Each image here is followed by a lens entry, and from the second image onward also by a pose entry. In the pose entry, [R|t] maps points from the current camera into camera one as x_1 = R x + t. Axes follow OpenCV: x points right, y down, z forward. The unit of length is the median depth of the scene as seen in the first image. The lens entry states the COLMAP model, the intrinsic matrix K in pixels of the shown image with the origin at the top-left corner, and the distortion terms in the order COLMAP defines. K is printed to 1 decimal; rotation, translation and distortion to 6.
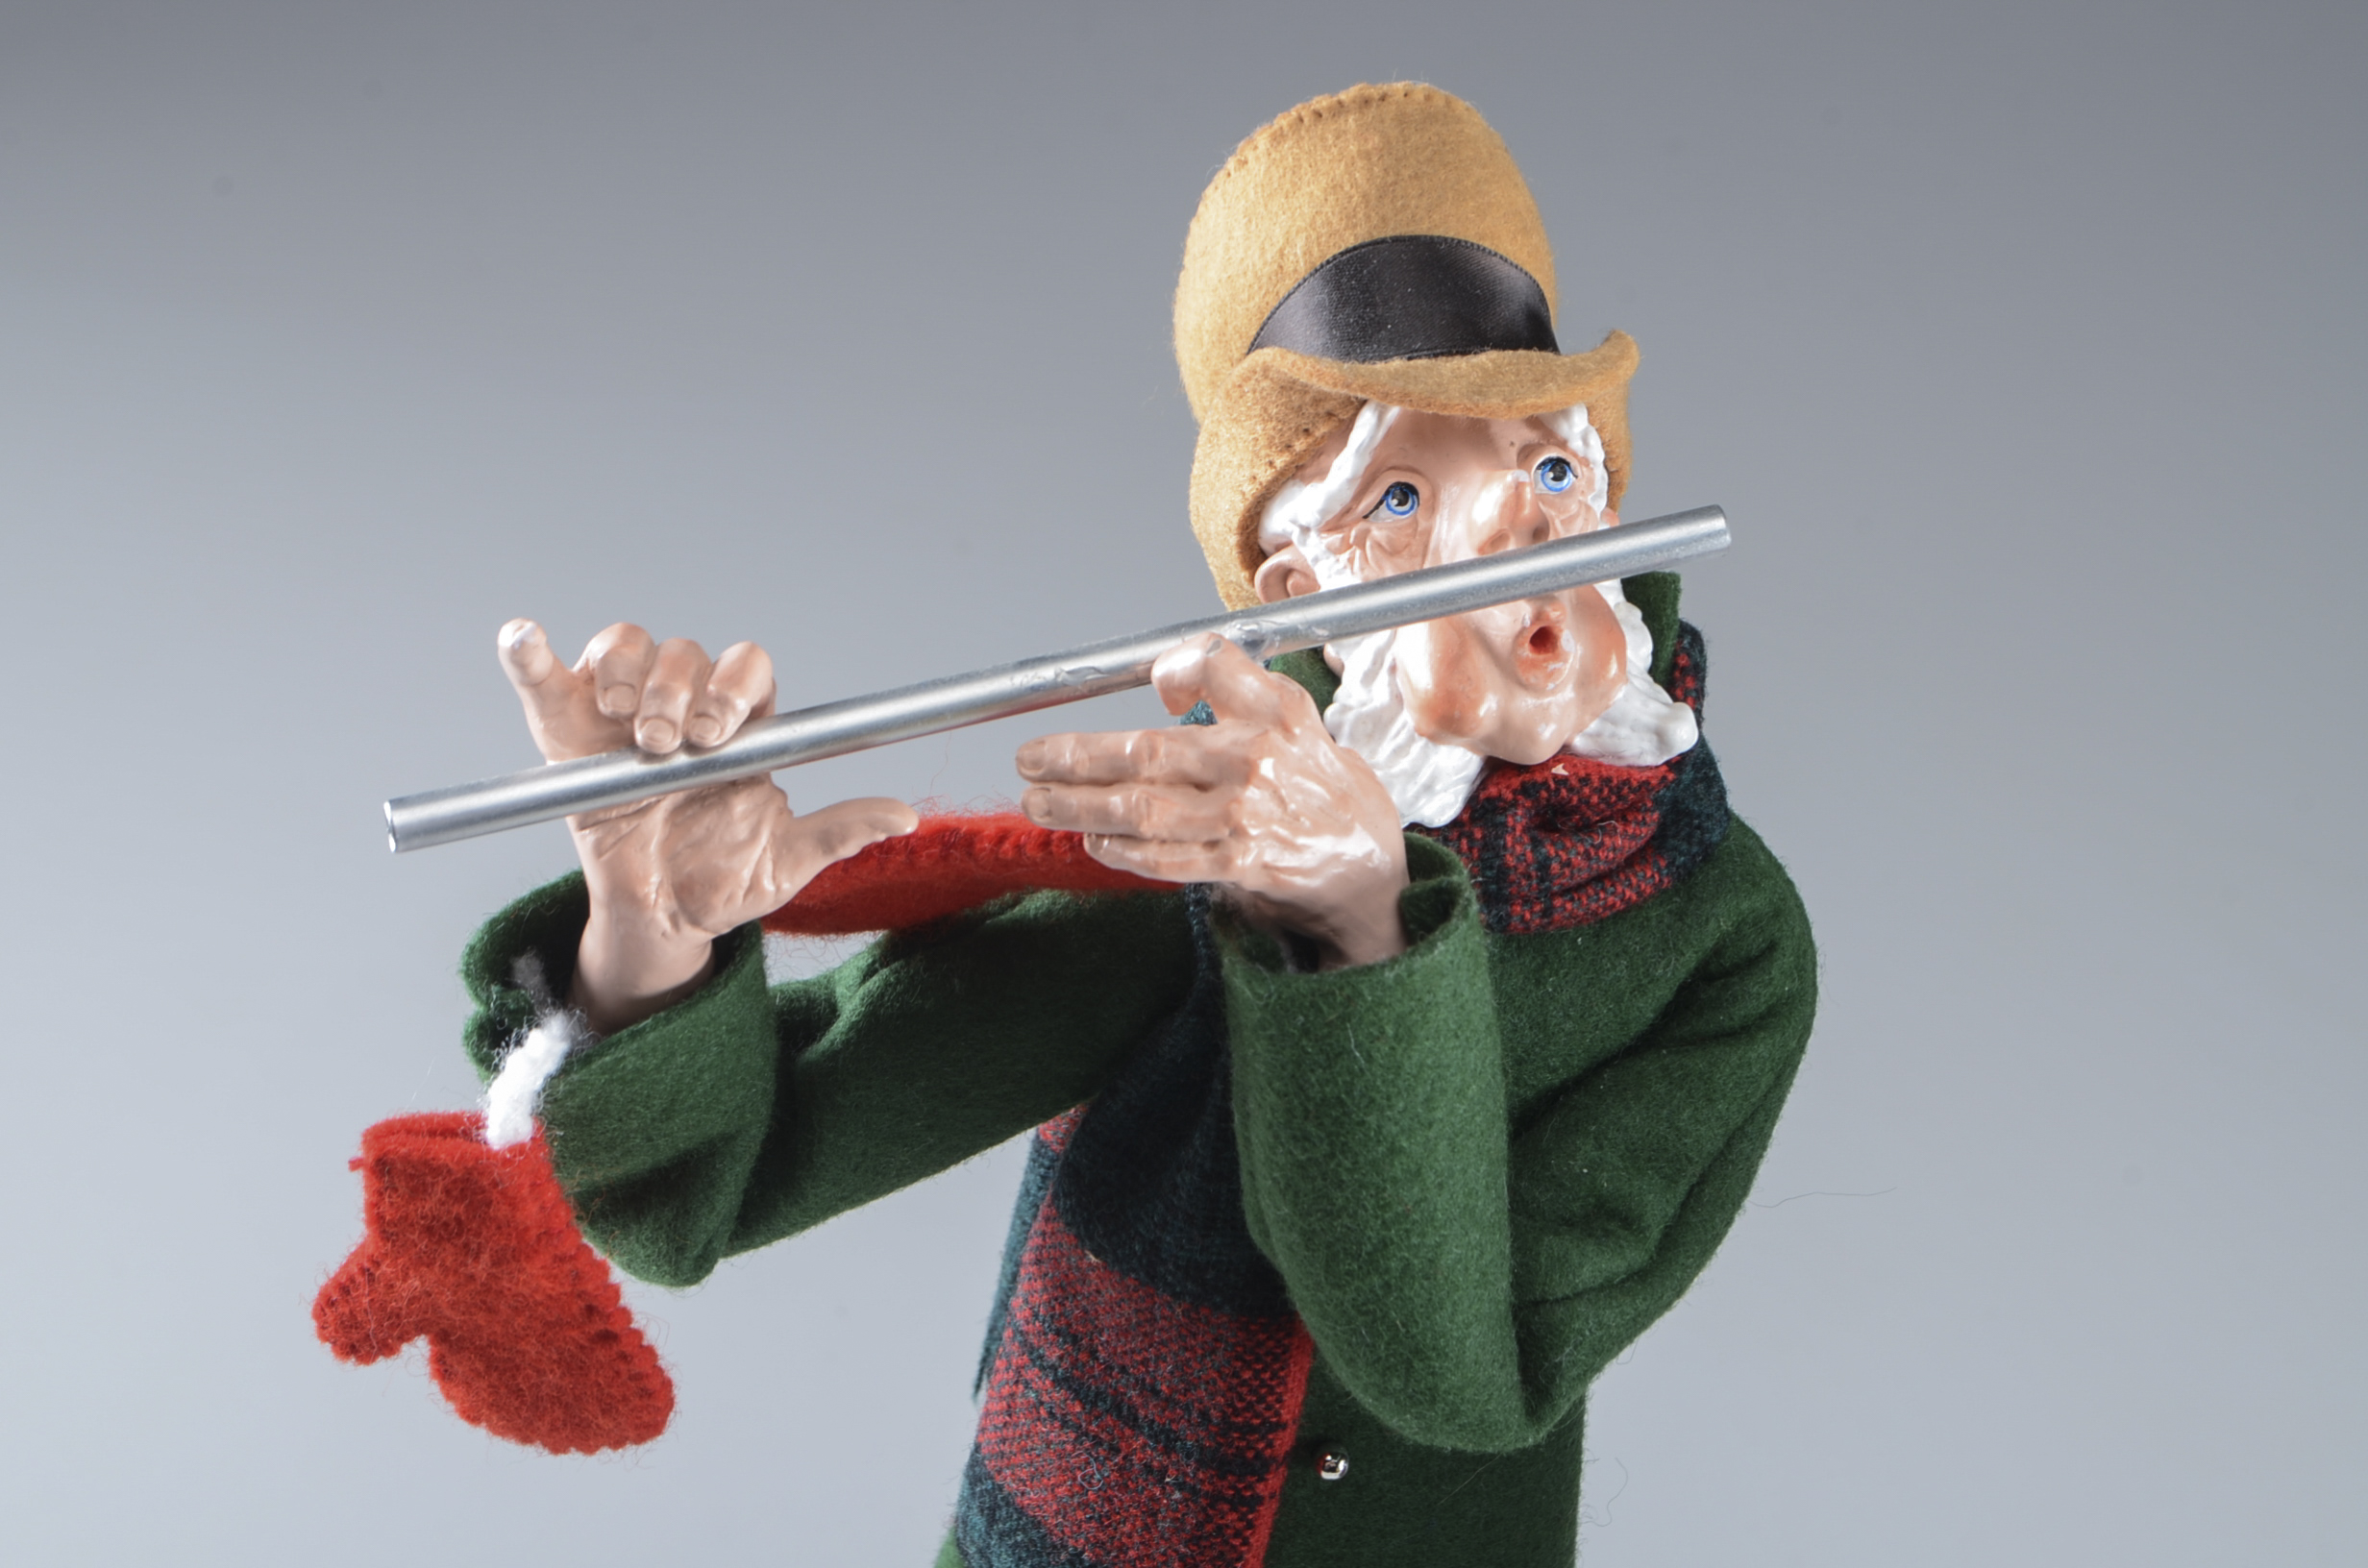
lens RADIAL K [[4996.9, 0, 1184.0], [0, 4996.9, 784.0], [0, 0, 1]] dist [-0.023383, -0.020698]
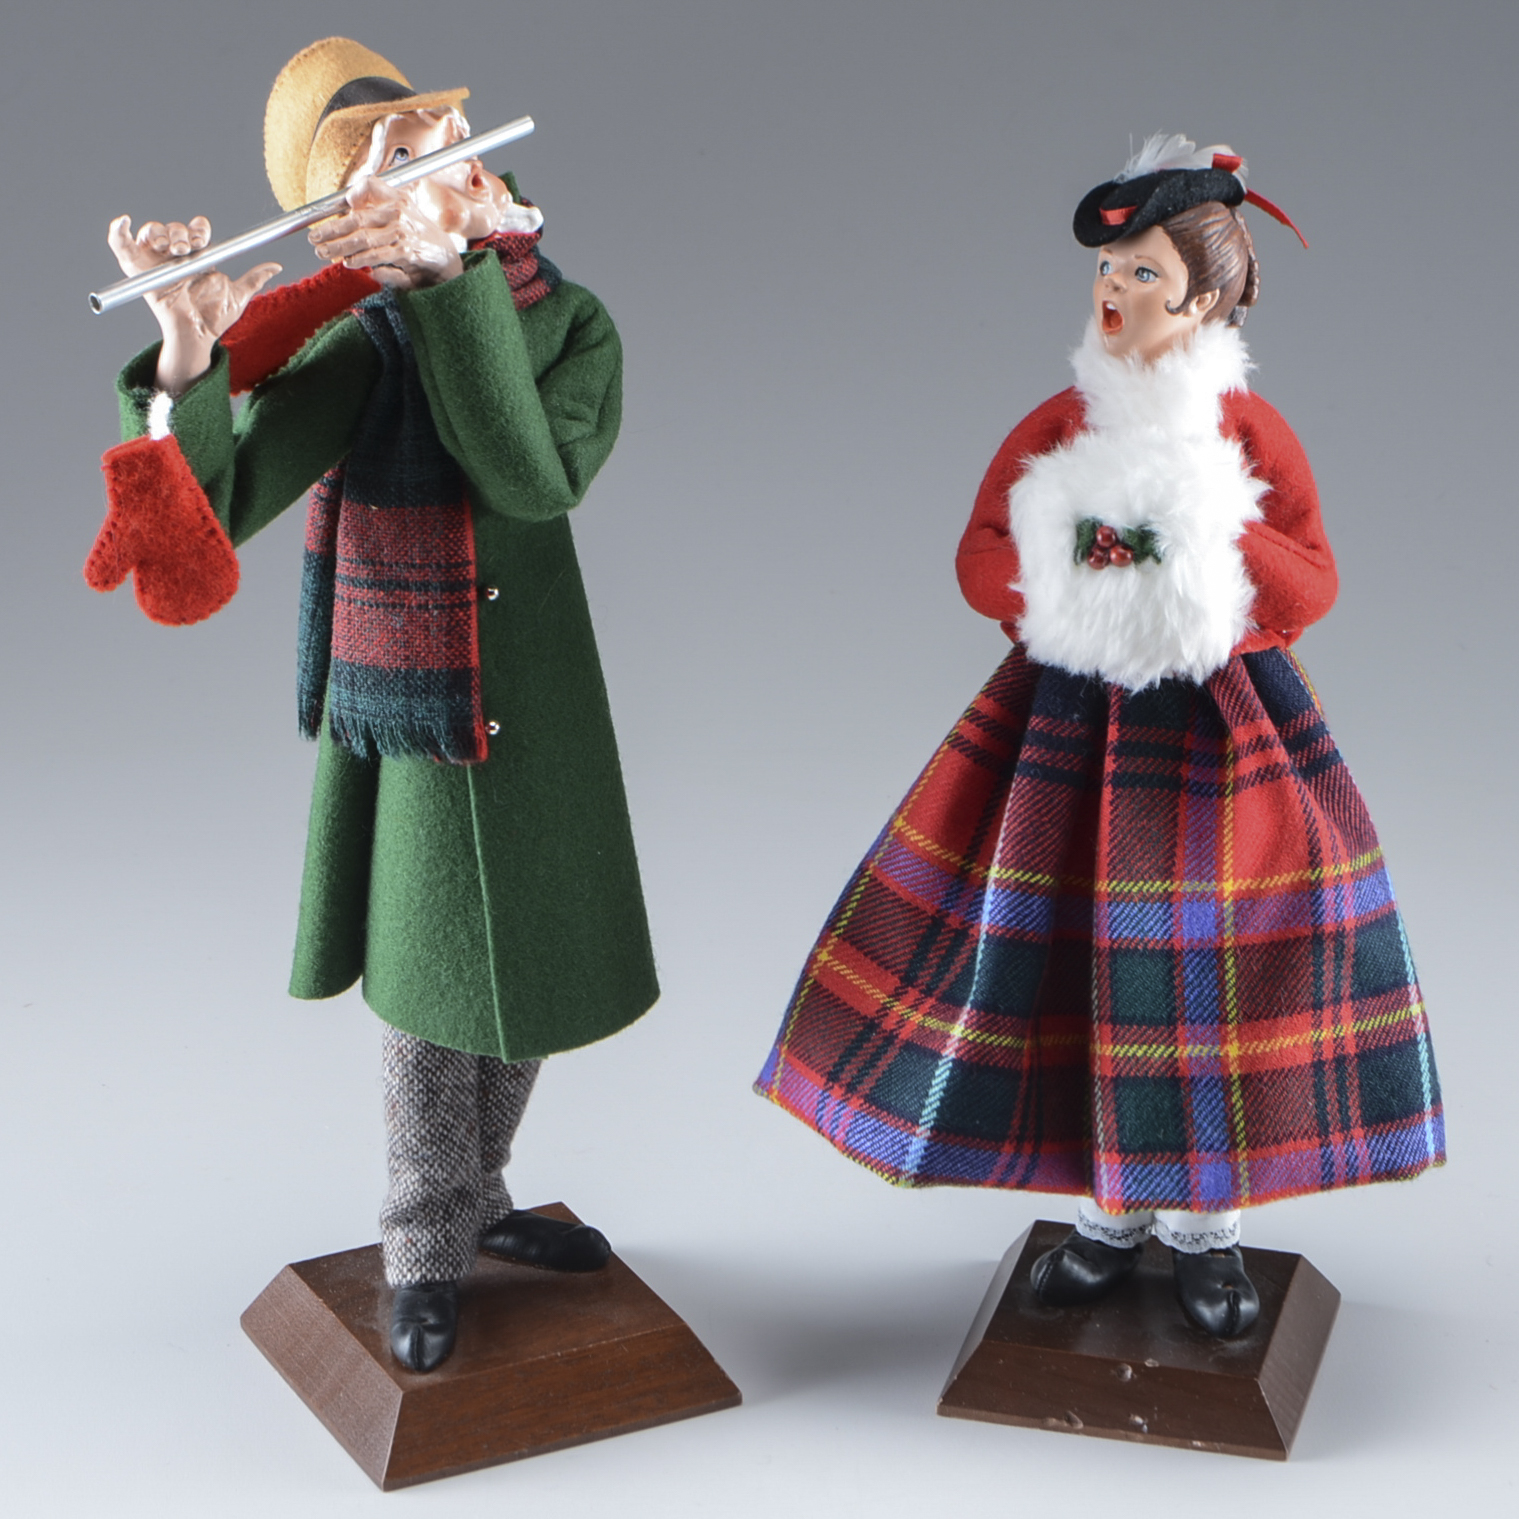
lens RADIAL K [[5643.7, 0, 759.5], [0, 5643.7, 759.5], [0, 0, 1]] dist [0.073772, -7.691126]
pose [[0.914375, -0.273288, 0.298717, -0.704701], [0.348409, 0.906955, -0.236736, 0.929964], [-0.206226, 0.320541, 0.924513, -1.509283]]
